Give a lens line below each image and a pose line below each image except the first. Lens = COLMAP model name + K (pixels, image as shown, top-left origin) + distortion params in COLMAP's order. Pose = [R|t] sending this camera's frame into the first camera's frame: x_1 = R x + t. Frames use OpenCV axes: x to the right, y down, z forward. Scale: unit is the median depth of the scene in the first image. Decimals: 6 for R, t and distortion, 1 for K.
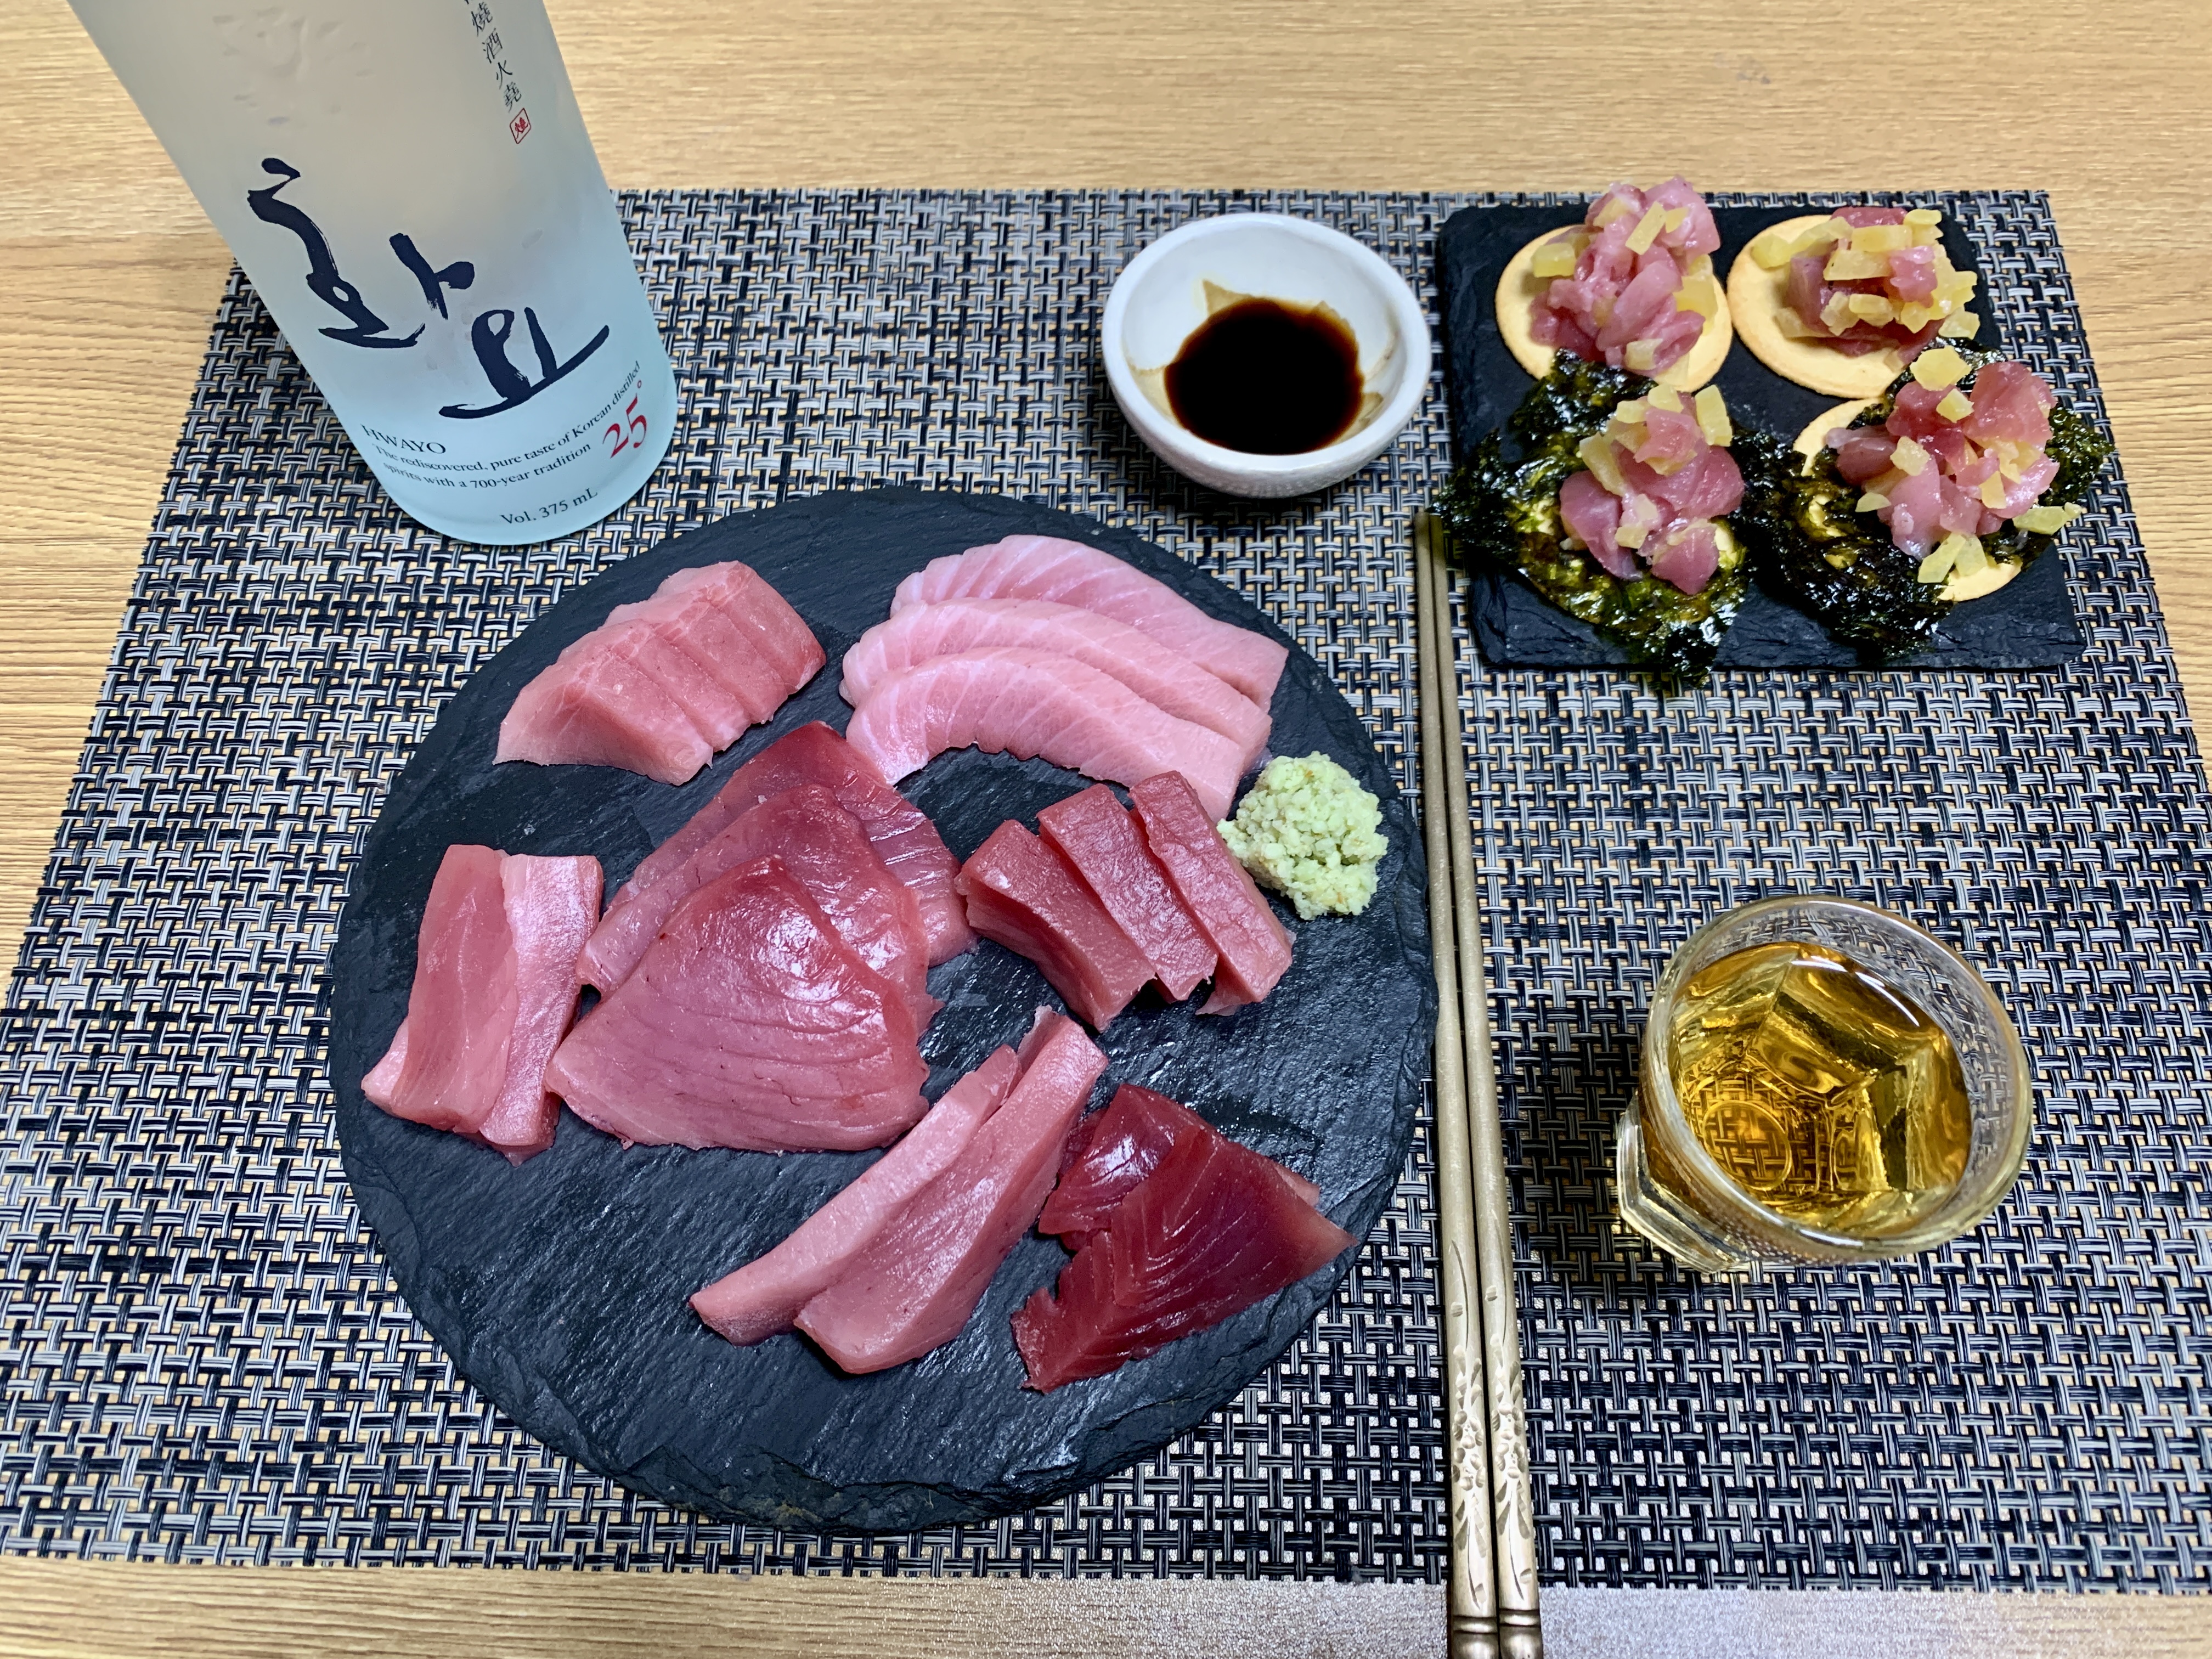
lens RADIAL K [[1698.2, 0, 1109.5], [0, 1698.2, 820.3], [0, 0, 1]] dist [-0.009037, -0.006138]
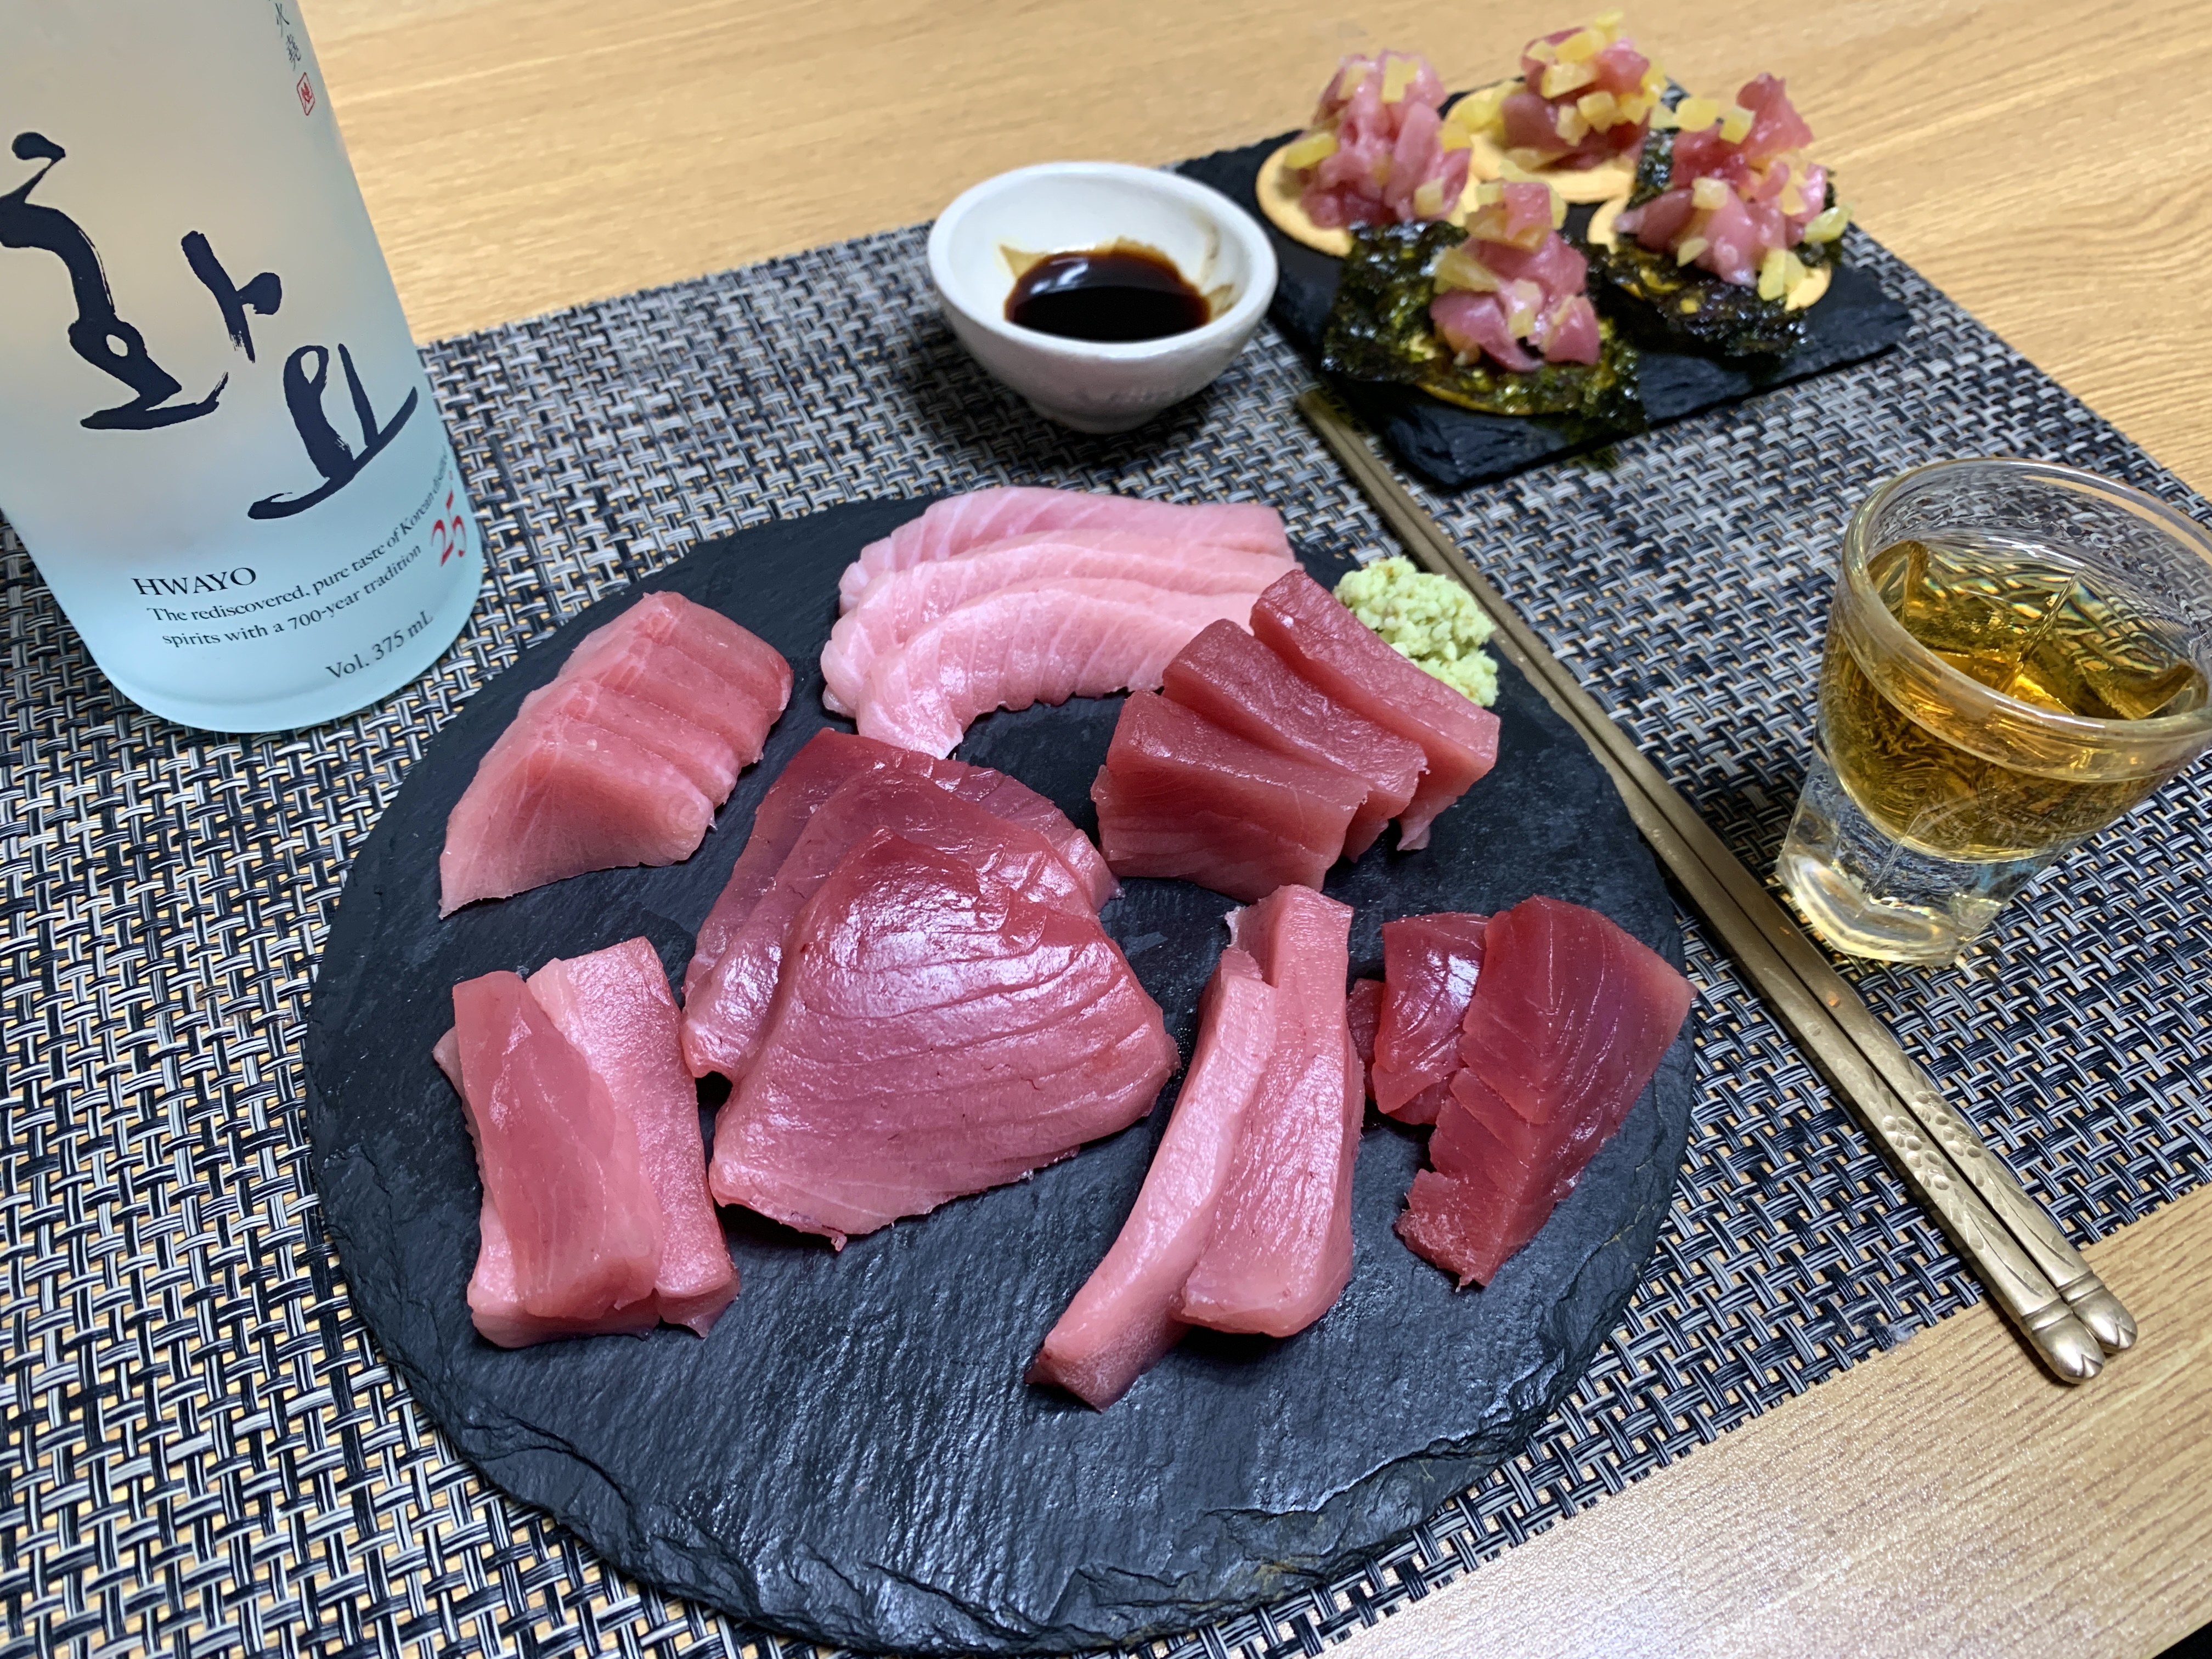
lens RADIAL K [[1698.2, 0, 1102.7], [0, 1698.2, 831.5], [0, 0, 1]] dist [-0.009037, -0.006138]
pose [[0.898185, -0.328411, 0.292249, -0.306108], [0.386658, 0.906476, -0.169696, 0.178872], [-0.209187, 0.265418, 0.941166, 0.200426]]
